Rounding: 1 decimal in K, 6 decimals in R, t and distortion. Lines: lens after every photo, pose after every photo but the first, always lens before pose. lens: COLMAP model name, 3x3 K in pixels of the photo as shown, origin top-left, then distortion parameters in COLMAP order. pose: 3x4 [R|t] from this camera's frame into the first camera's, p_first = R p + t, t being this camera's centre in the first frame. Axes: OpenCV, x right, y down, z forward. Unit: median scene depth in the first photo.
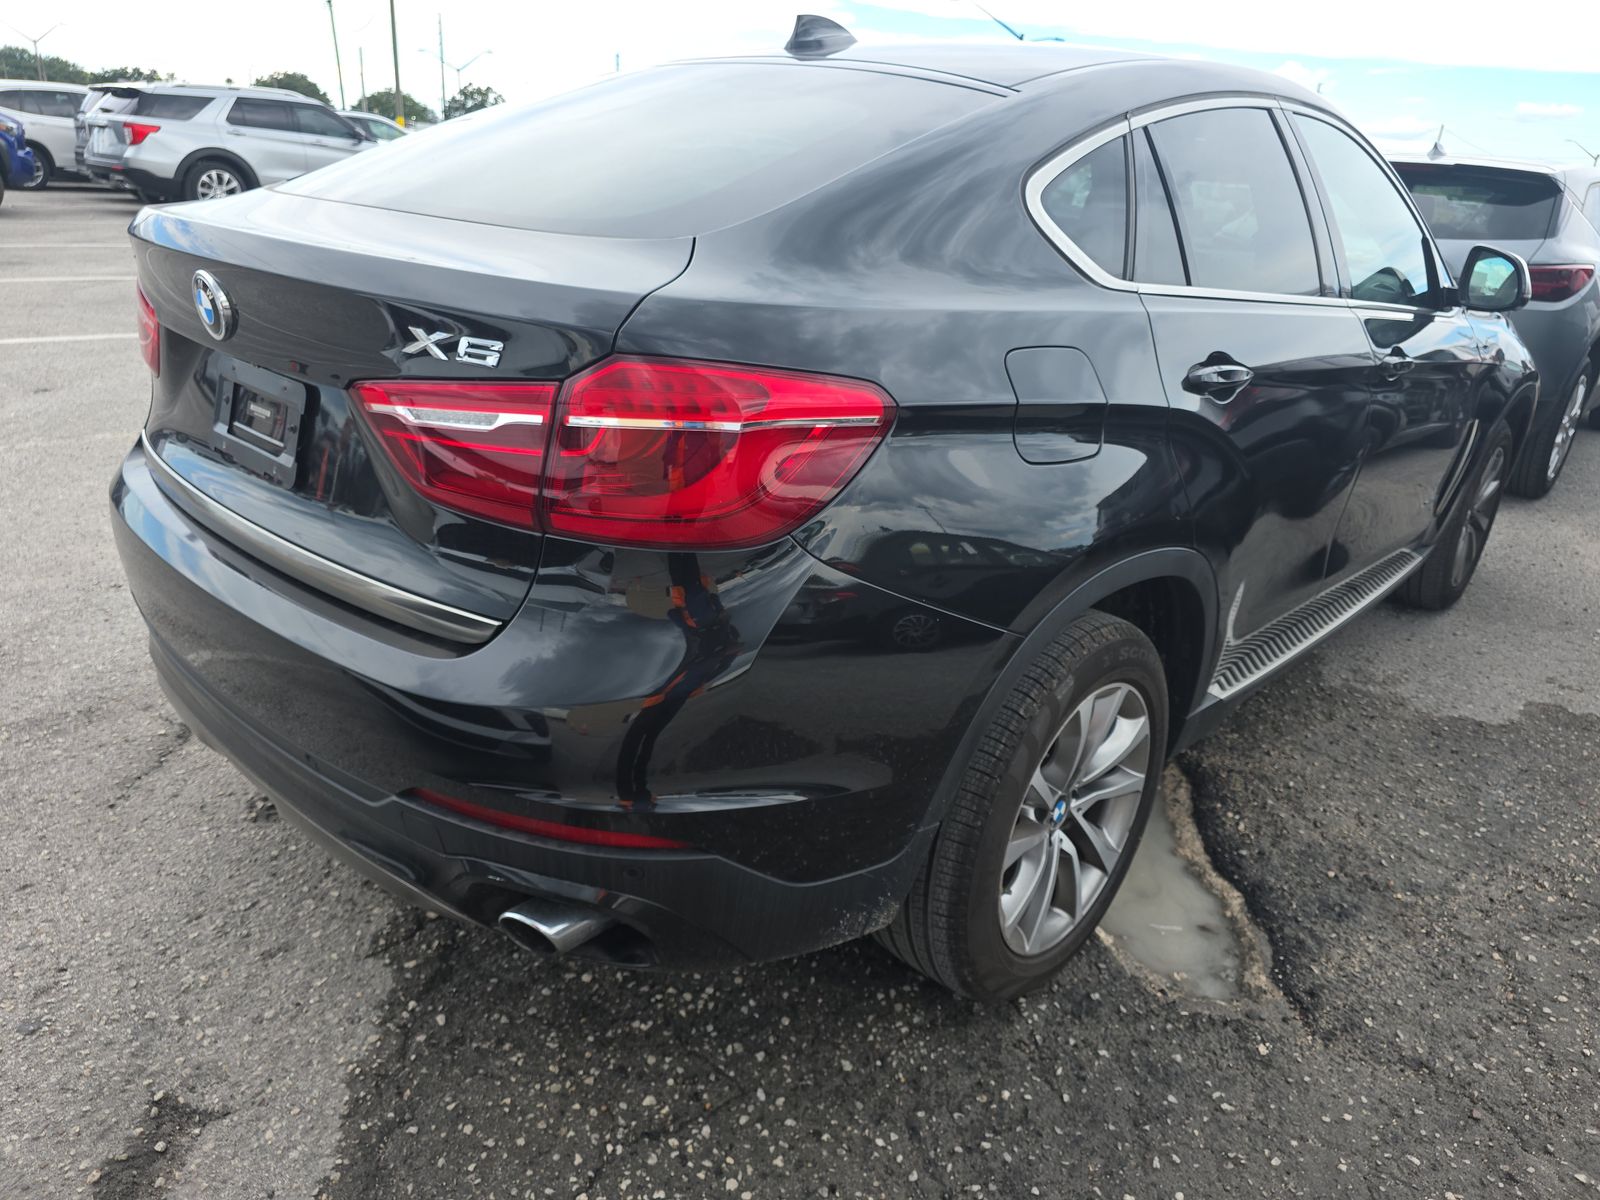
lens RADIAL K [[1135.8, 0, 800.0], [0, 1135.8, 600.0], [0, 0, 1]] dist [0.047413, -0.067150]
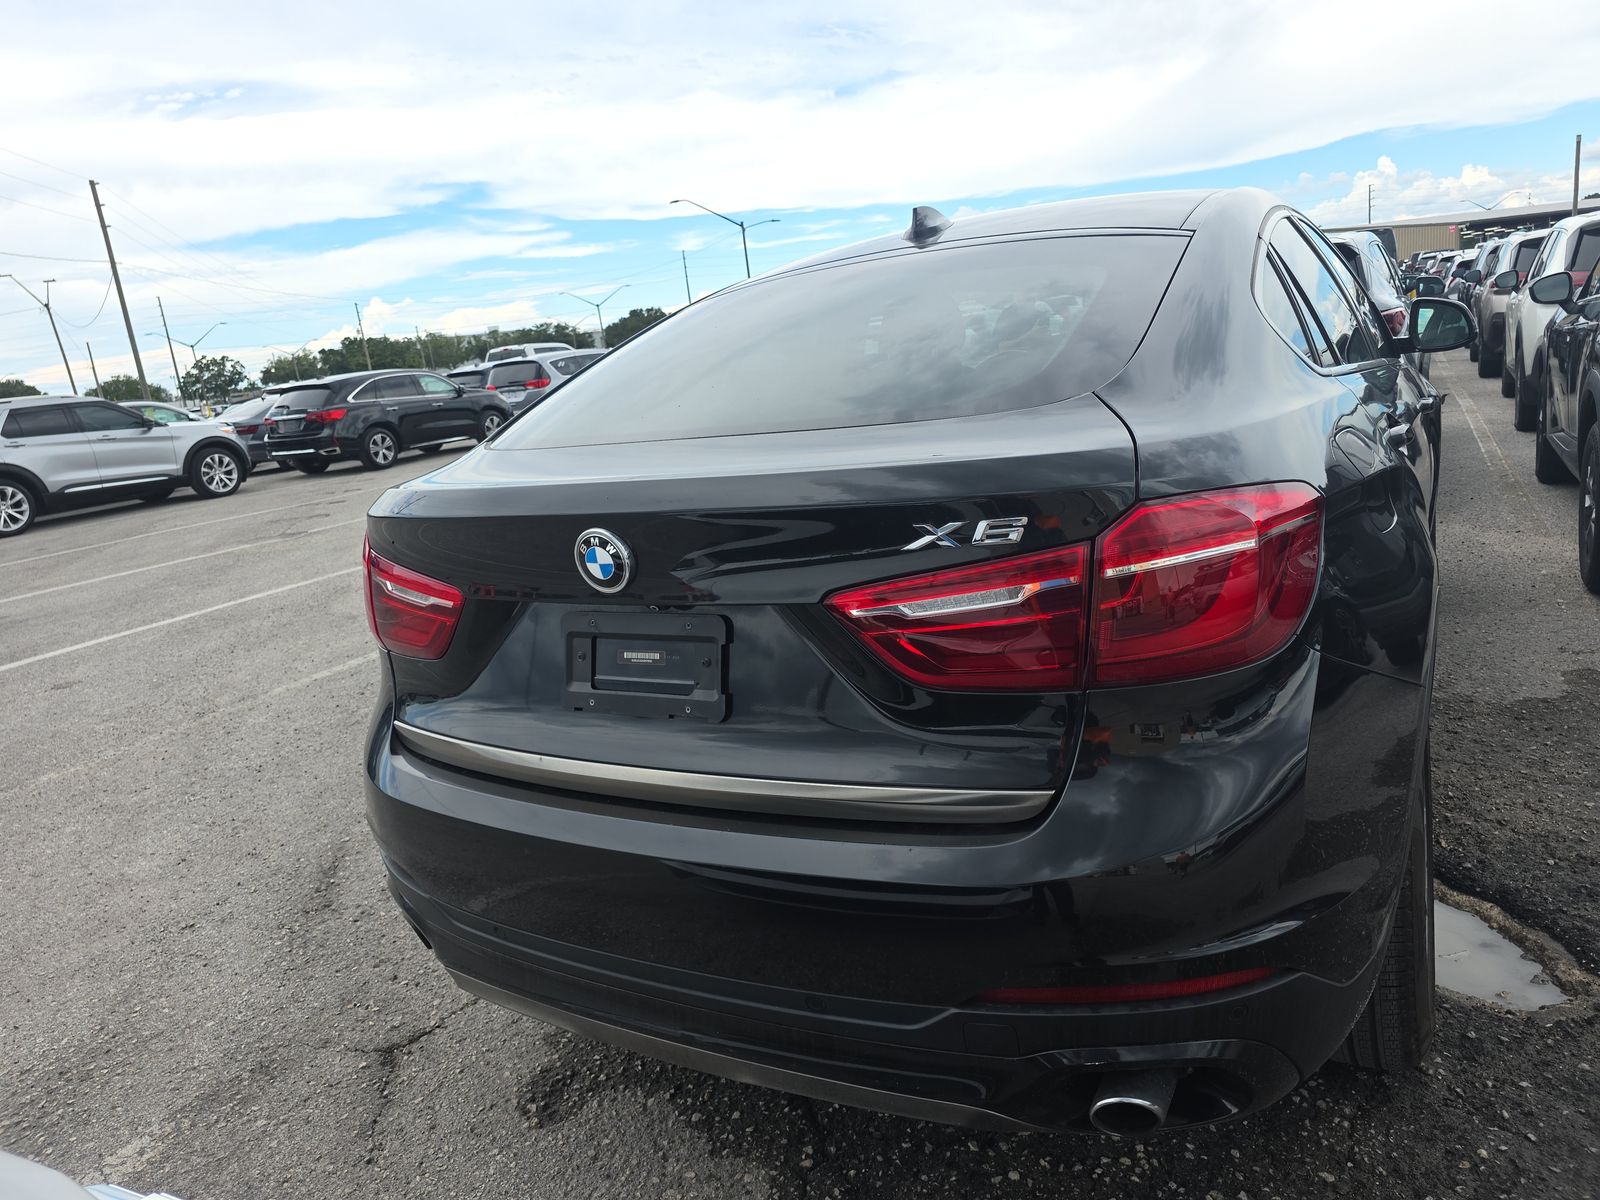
lens RADIAL K [[1124.0, 0, 799.5], [0, 1124.0, 560.5], [0, 0, 1]] dist [0.045702, -0.045690]
pose [[0.956952, -0.220686, 0.188524, -0.382762], [0.250394, 0.956186, -0.151692, -0.048709], [-0.146788, 0.192367, 0.970282, 0.025908]]
